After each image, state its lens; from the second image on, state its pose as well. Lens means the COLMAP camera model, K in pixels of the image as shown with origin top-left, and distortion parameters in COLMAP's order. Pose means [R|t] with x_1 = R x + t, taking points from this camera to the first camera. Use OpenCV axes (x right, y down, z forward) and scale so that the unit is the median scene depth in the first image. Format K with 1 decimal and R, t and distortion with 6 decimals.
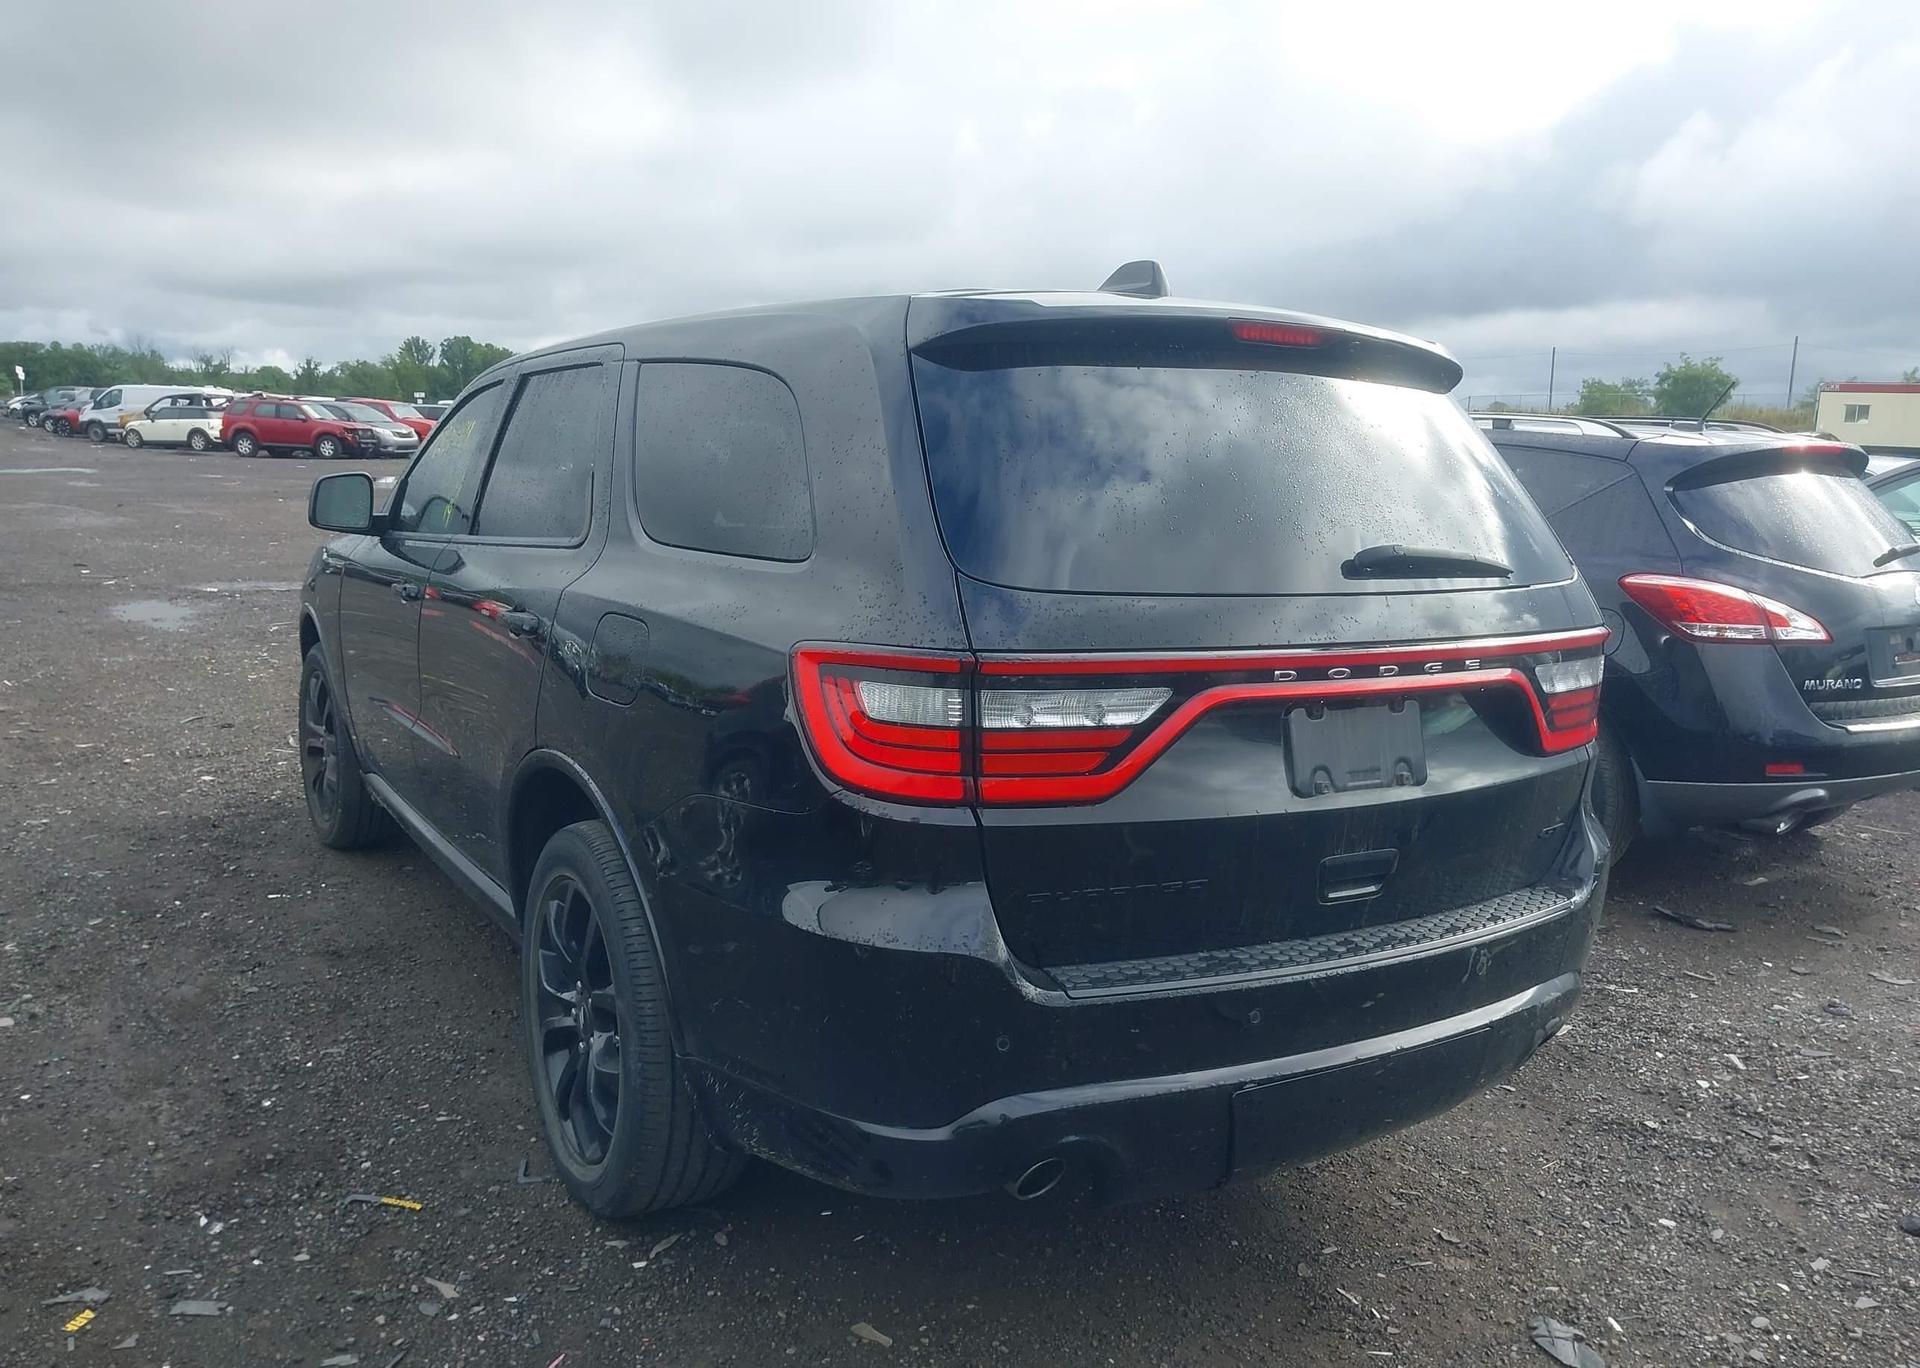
lens RADIAL K [[1485.1, 0, 984.3], [0, 1485.1, 682.9], [0, 0, 1]] dist [0.031549, -0.048778]
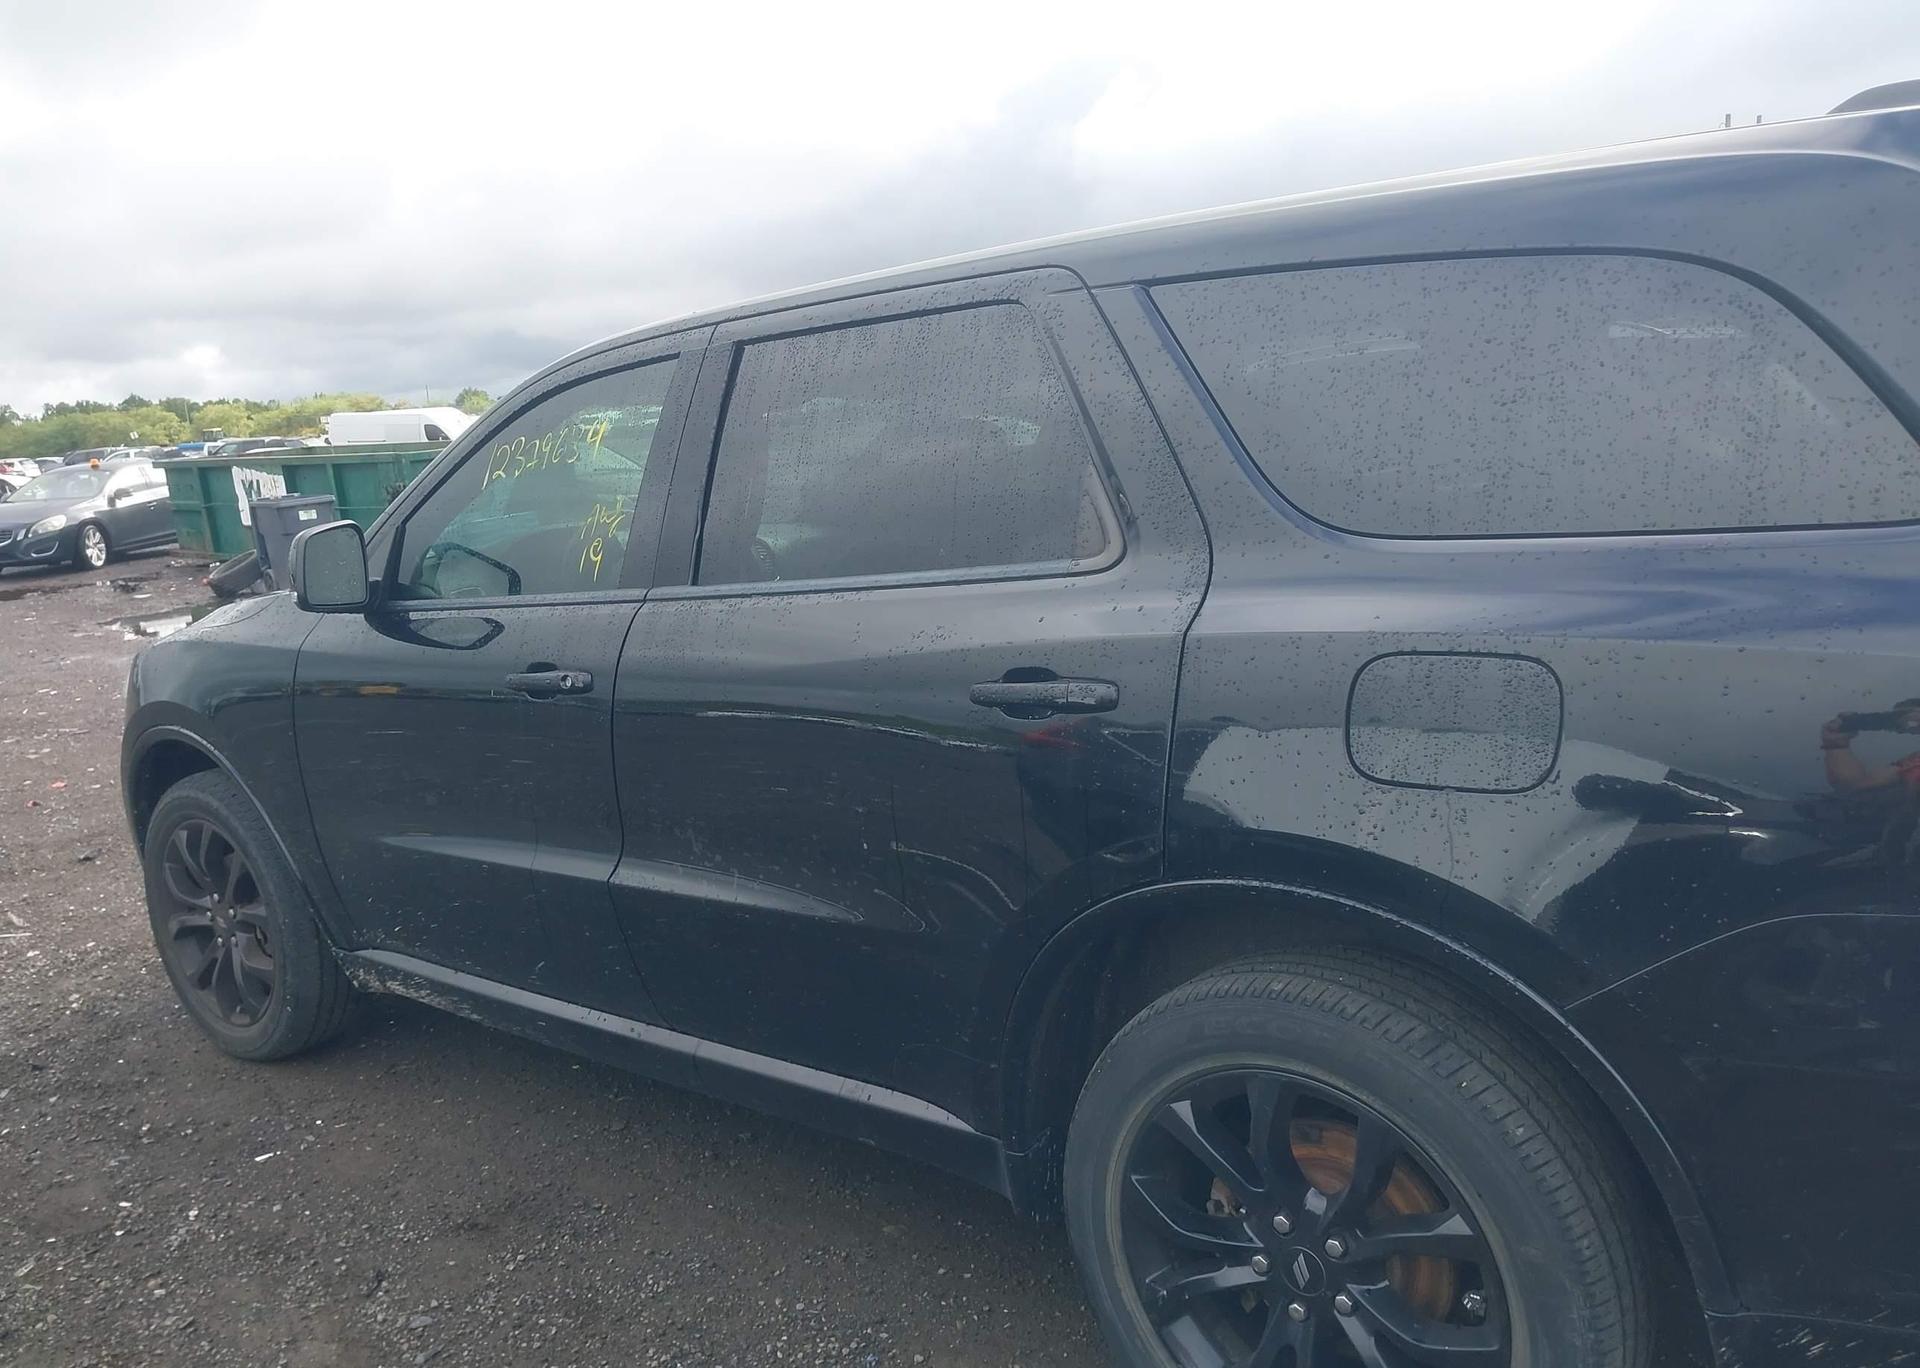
lens RADIAL K [[1485.1, 0, 984.3], [0, 1485.1, 682.9], [0, 0, 1]] dist [0.031549, -0.048778]
pose [[0.940168, -0.152585, 0.304634, -0.559046], [0.148789, 0.988221, 0.035782, -0.076732], [-0.306505, 0.011685, 0.951797, 0.403607]]
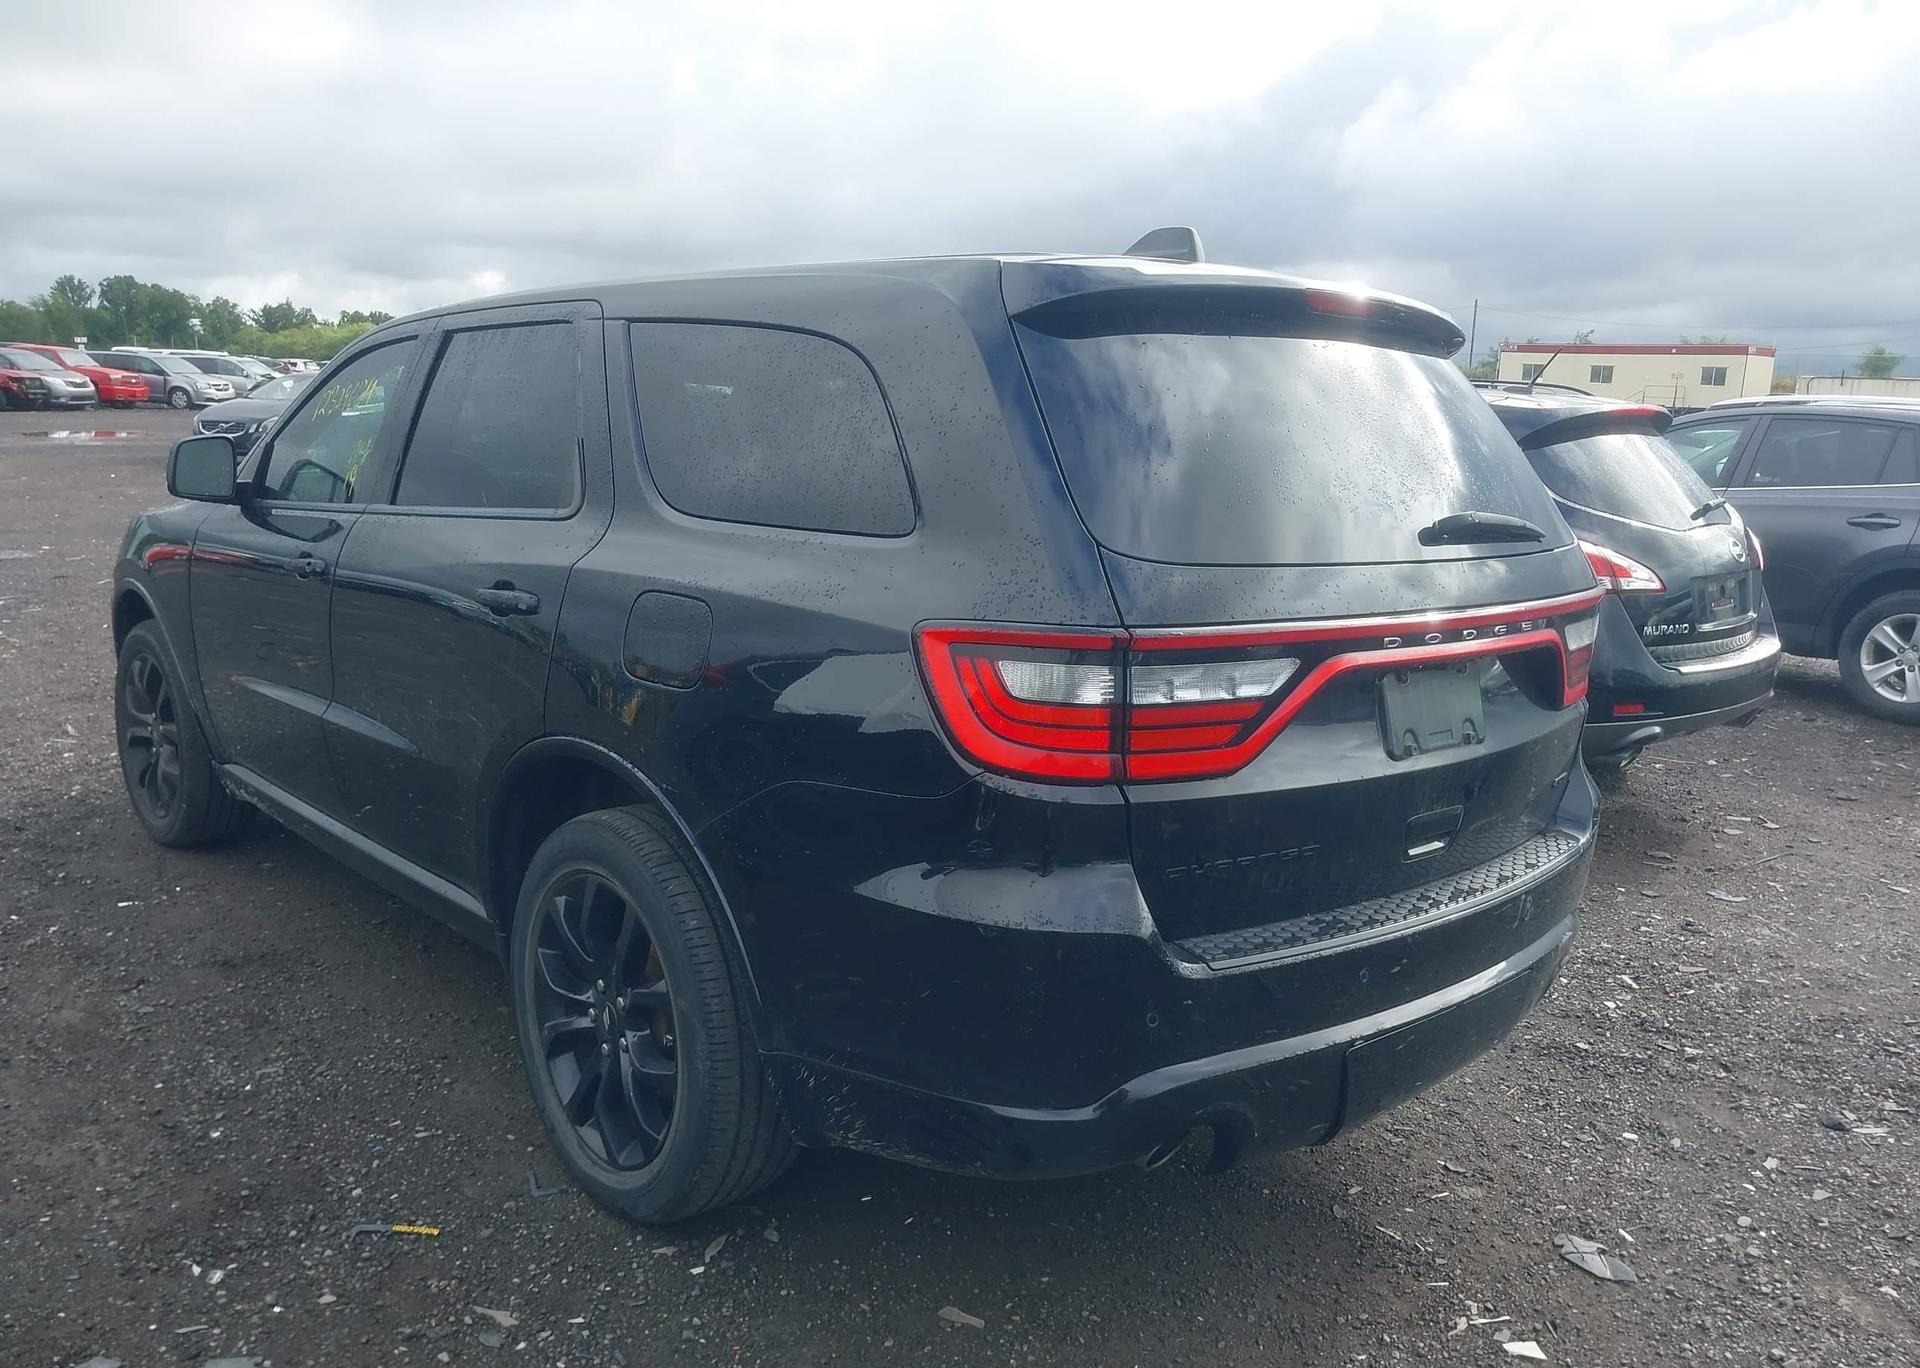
lens RADIAL K [[1485.1, 0, 984.3], [0, 1485.1, 682.9], [0, 0, 1]] dist [0.031549, -0.048778]
pose [[0.983832, -0.029563, 0.176639, -0.195372], [0.024168, 0.999176, 0.032614, -0.013474], [-0.177457, -0.027818, 0.983735, 0.031857]]
